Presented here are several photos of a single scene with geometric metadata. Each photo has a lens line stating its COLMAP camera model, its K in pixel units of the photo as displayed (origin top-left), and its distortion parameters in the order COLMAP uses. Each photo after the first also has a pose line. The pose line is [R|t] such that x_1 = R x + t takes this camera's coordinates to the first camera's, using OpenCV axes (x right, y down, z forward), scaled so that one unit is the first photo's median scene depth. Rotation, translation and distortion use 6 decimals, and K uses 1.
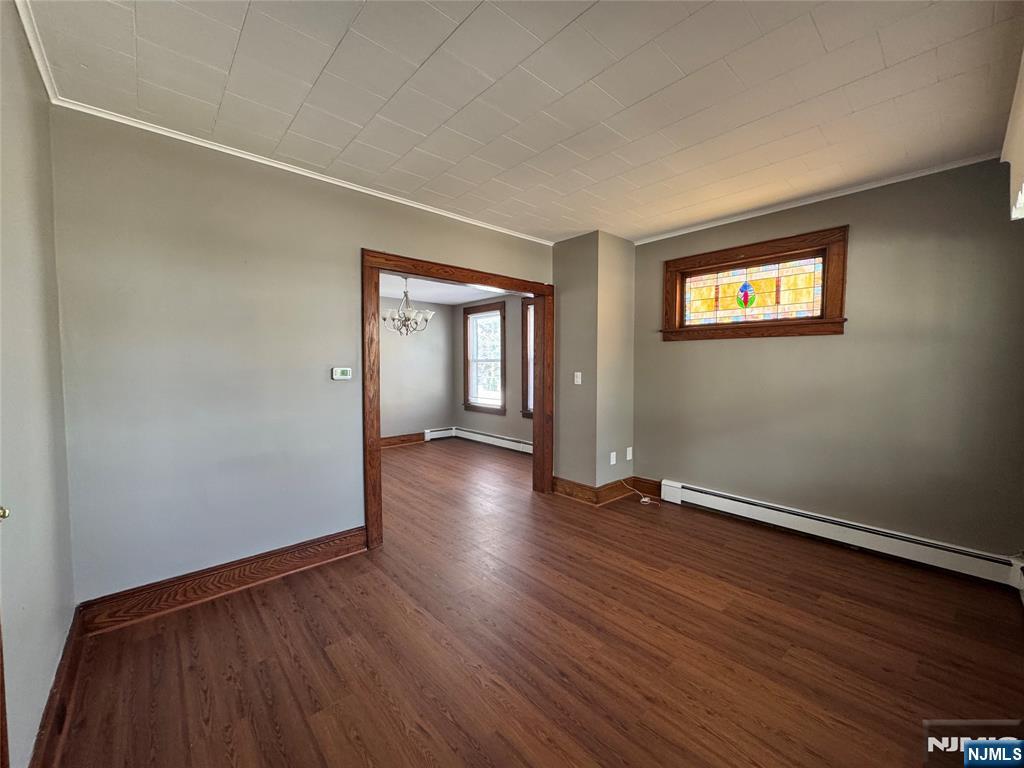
lens RADIAL K [[411.9, 0, 514.6], [0, 411.9, 384.5], [0, 0, 1]] dist [-0.000950, 0.000040]
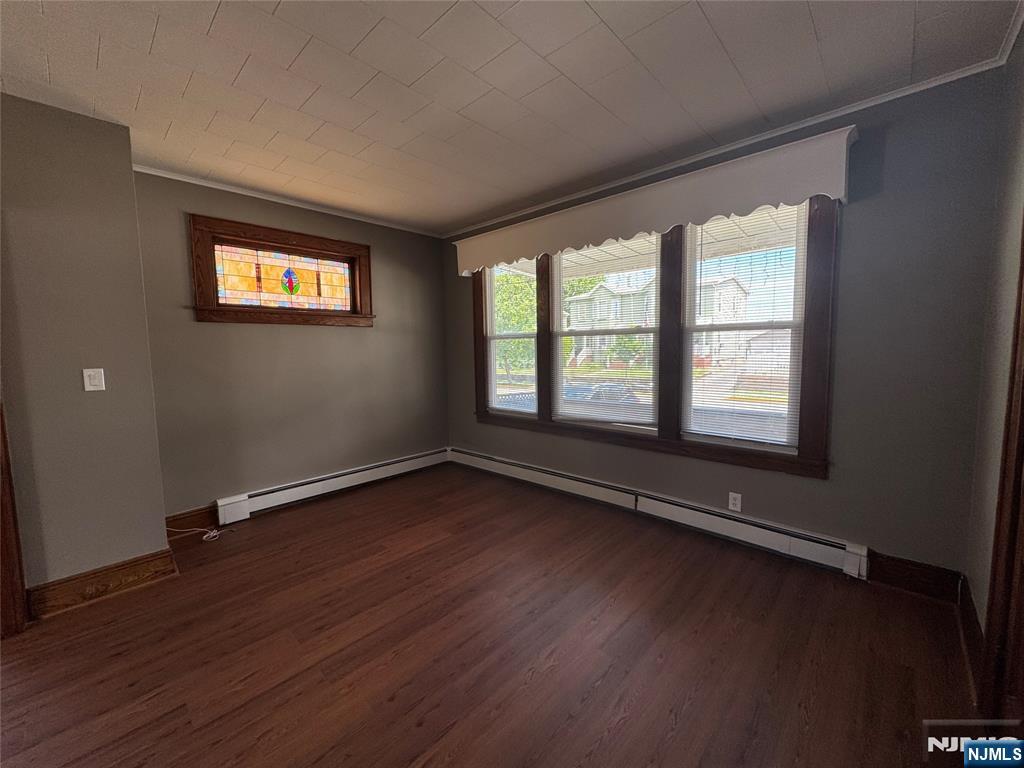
lens RADIAL K [[411.9, 0, 511.8], [0, 411.9, 383.8], [0, 0, 1]] dist [-0.000950, 0.000040]
pose [[-0.089848, -0.088493, 0.992016, -0.493384], [0.064879, 0.993409, 0.094494, -0.028689], [-0.993840, 0.072851, -0.083514, 0.554551]]
